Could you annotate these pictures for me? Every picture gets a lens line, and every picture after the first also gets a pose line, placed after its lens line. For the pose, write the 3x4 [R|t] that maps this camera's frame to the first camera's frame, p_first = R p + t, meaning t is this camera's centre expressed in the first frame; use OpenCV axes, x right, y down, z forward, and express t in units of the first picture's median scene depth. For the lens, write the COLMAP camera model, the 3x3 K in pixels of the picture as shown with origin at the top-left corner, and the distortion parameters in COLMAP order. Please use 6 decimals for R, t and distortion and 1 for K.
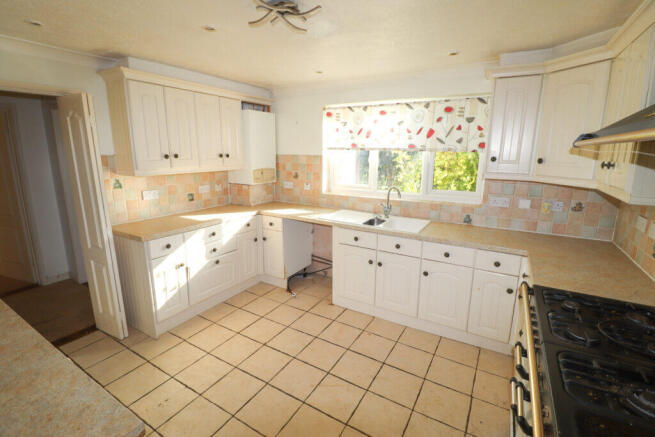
lens RADIAL K [[306.0, 0, 328.4], [0, 306.0, 216.7], [0, 0, 1]] dist [-0.006342, -0.001297]
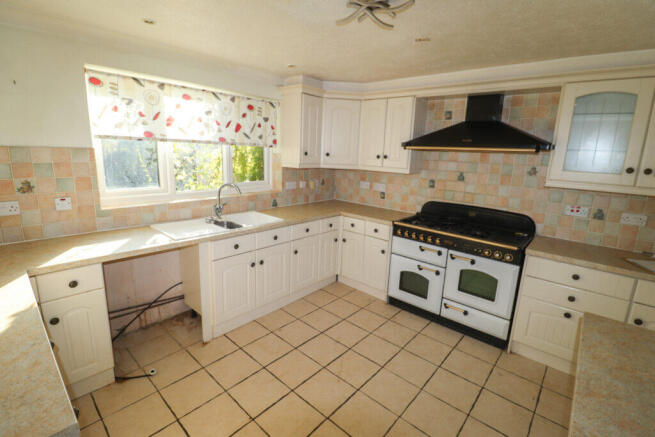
lens RADIAL K [[306.0, 0, 329.3], [0, 306.0, 216.4], [0, 0, 1]] dist [-0.006342, -0.001297]
pose [[0.177406, -0.209318, 0.961620, -0.657761], [0.172870, 0.968555, 0.178935, -0.116608], [-0.968836, 0.134491, 0.208012, 0.533963]]
